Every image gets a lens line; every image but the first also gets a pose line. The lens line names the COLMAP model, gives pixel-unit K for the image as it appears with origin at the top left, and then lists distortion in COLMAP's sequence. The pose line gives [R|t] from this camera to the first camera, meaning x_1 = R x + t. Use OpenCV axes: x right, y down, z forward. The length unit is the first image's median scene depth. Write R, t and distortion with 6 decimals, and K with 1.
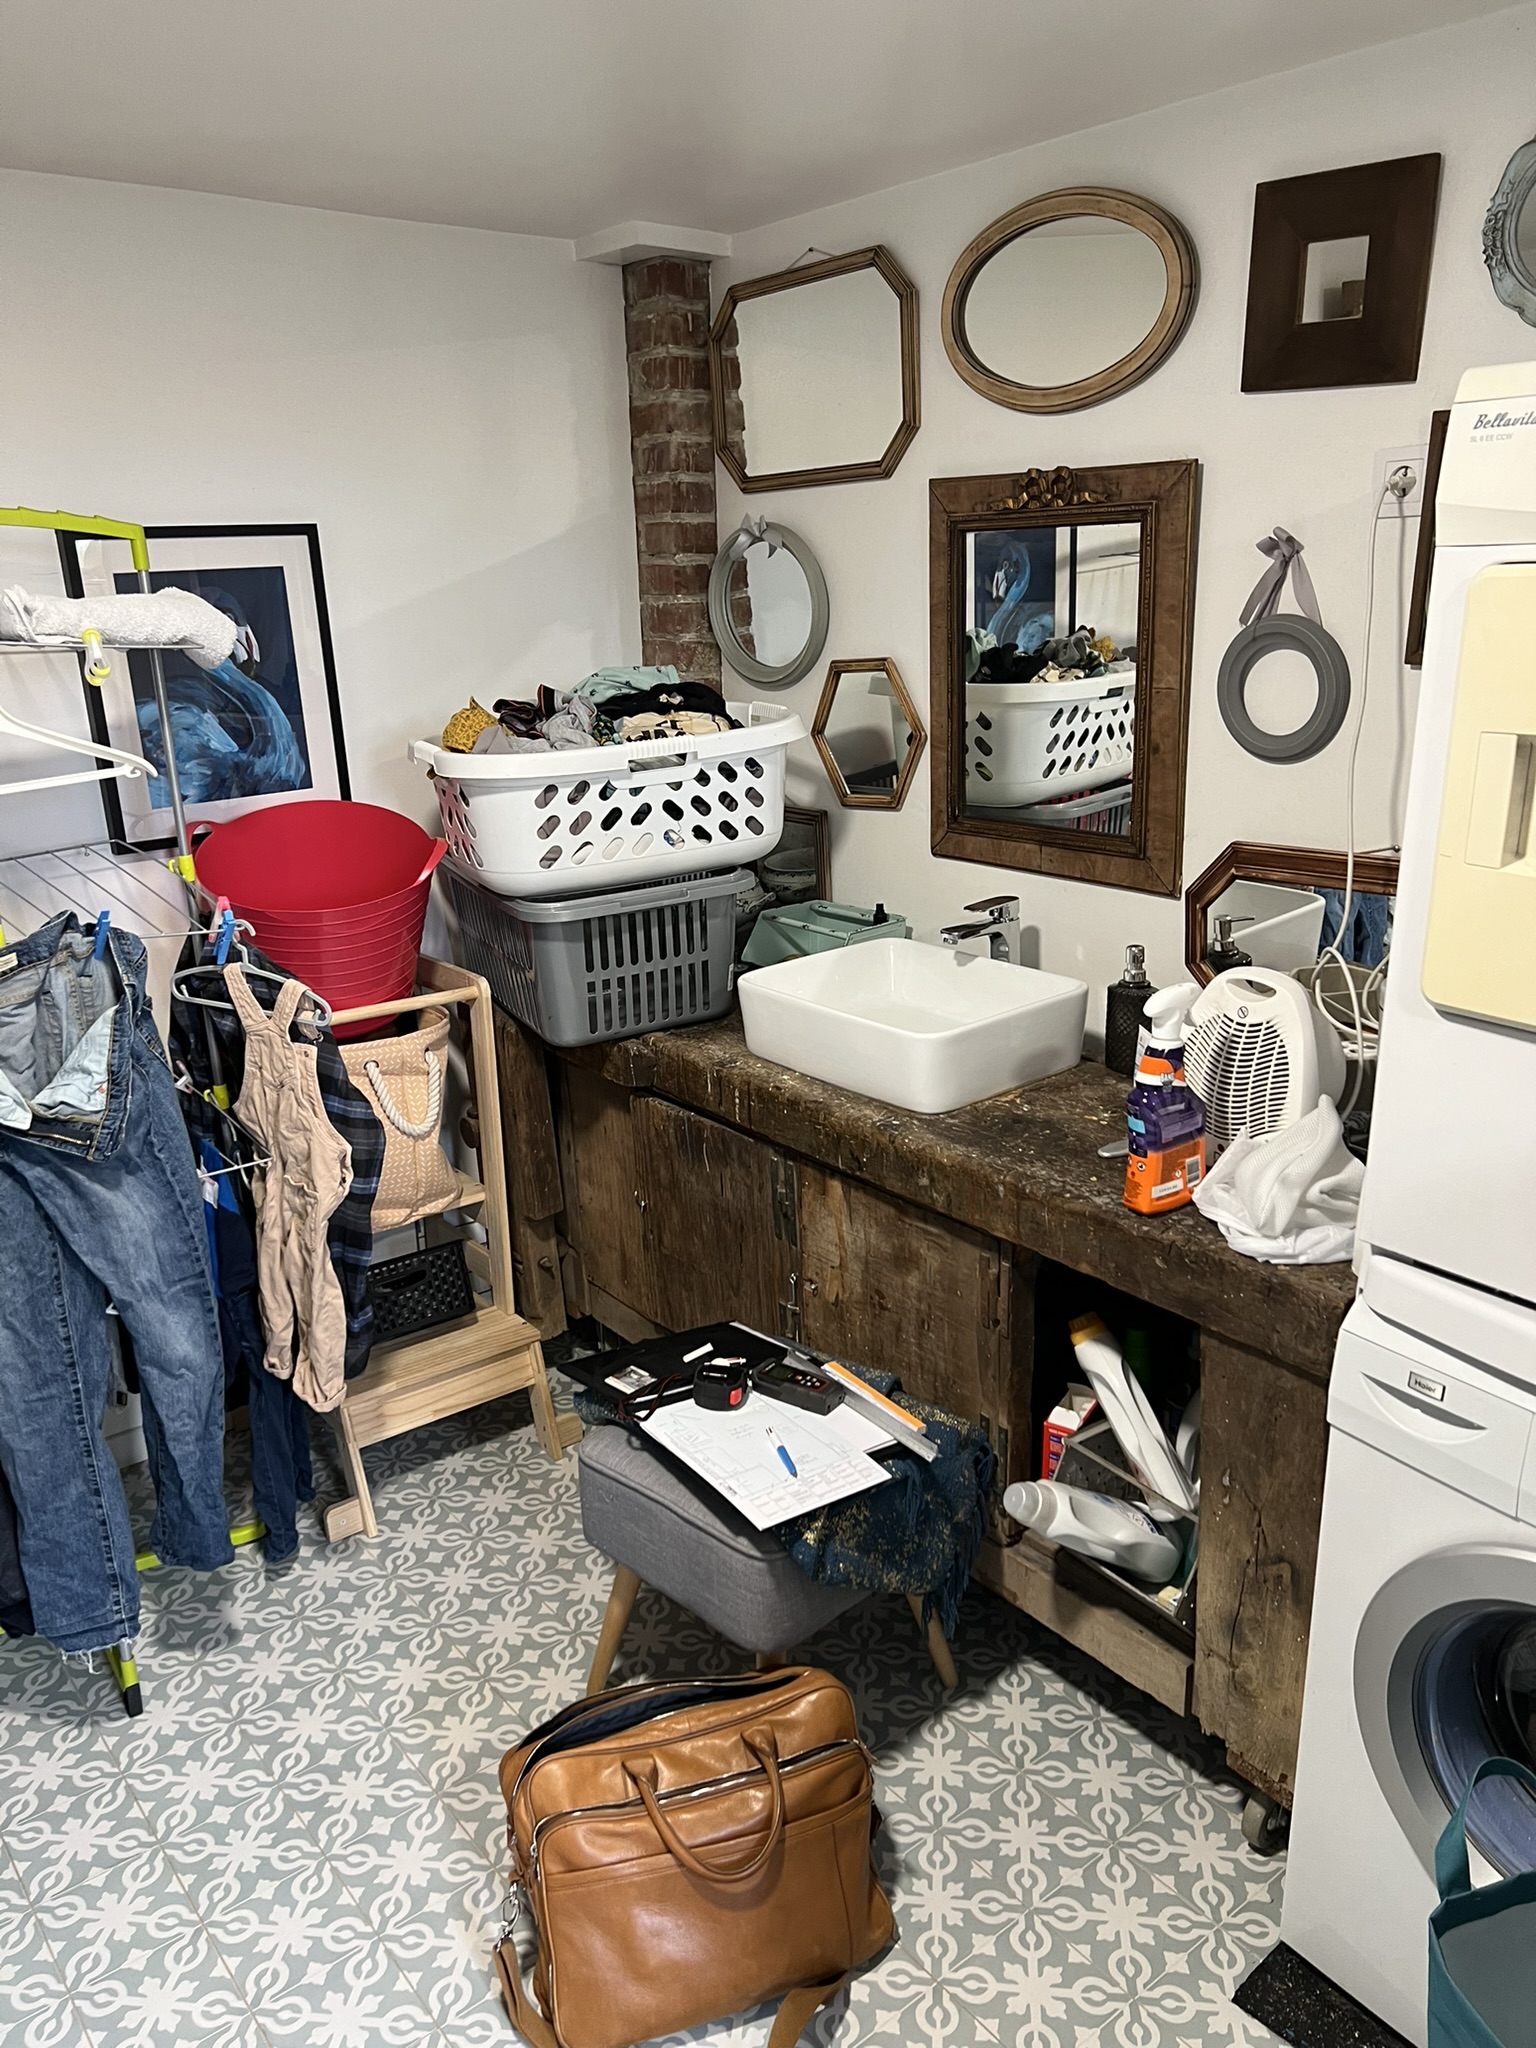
lens RADIAL K [[1543.2, 0, 767.2], [0, 1543.2, 1033.0], [0, 0, 1]] dist [0.060248, -0.067540]
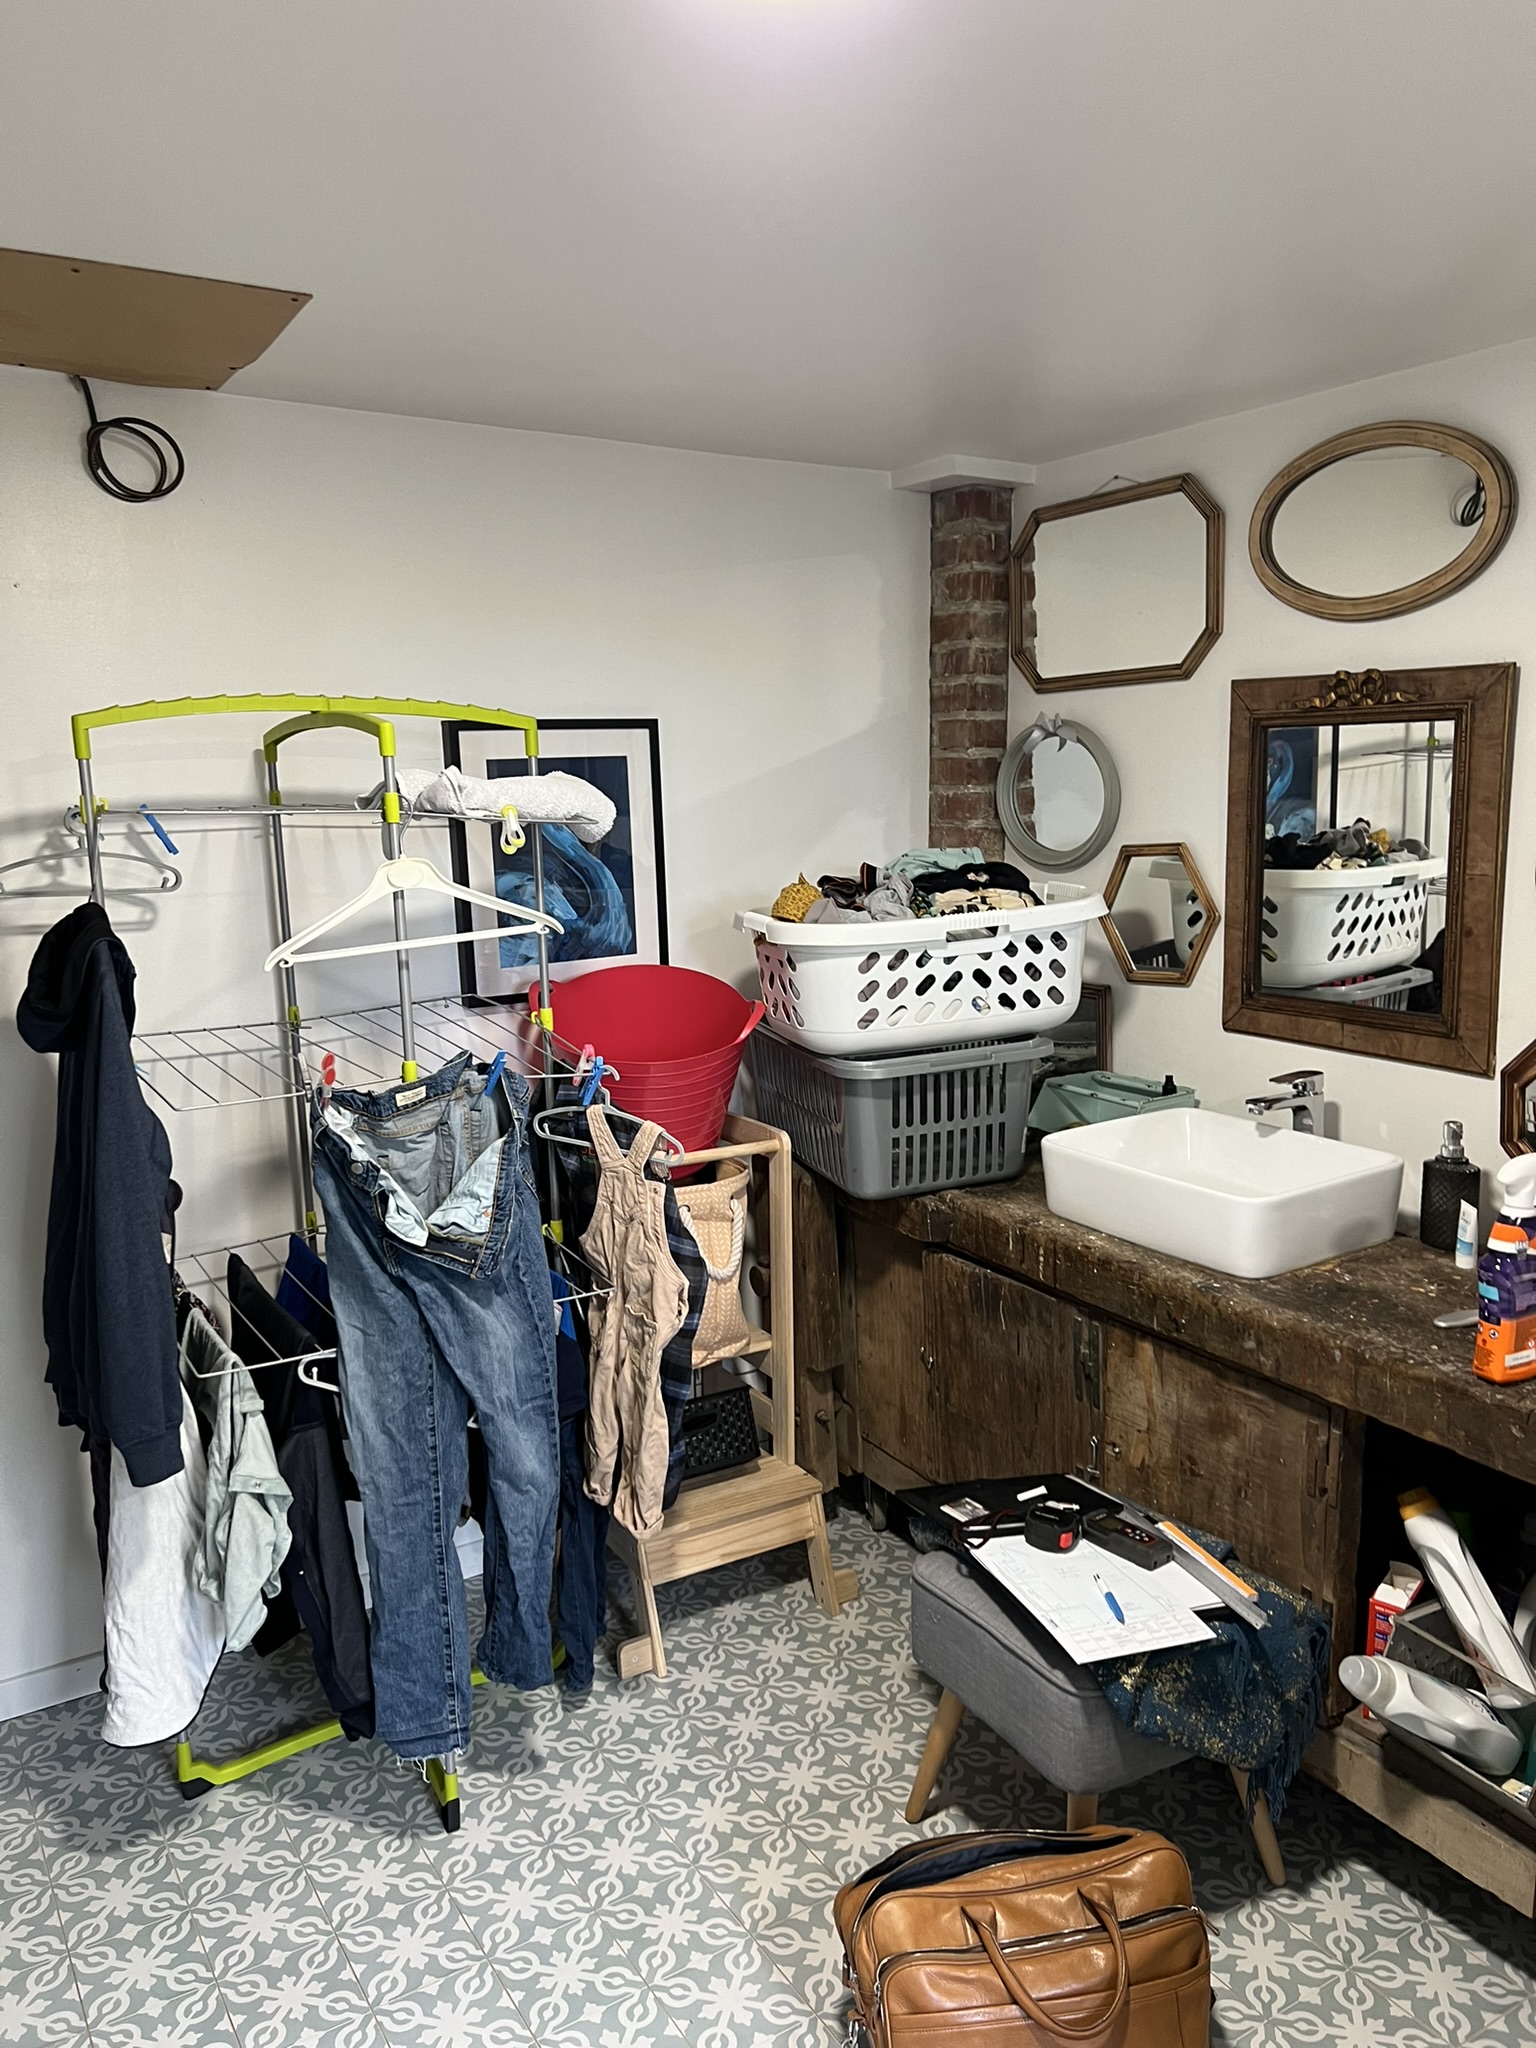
lens RADIAL K [[1543.2, 0, 775.5], [0, 1543.2, 1028.1], [0, 0, 1]] dist [0.060248, -0.067540]
pose [[0.993595, 0.029870, -0.108980, -0.092209], [-0.043066, 0.991740, -0.120819, 0.024871], [0.104471, 0.124738, 0.986674, -0.059897]]
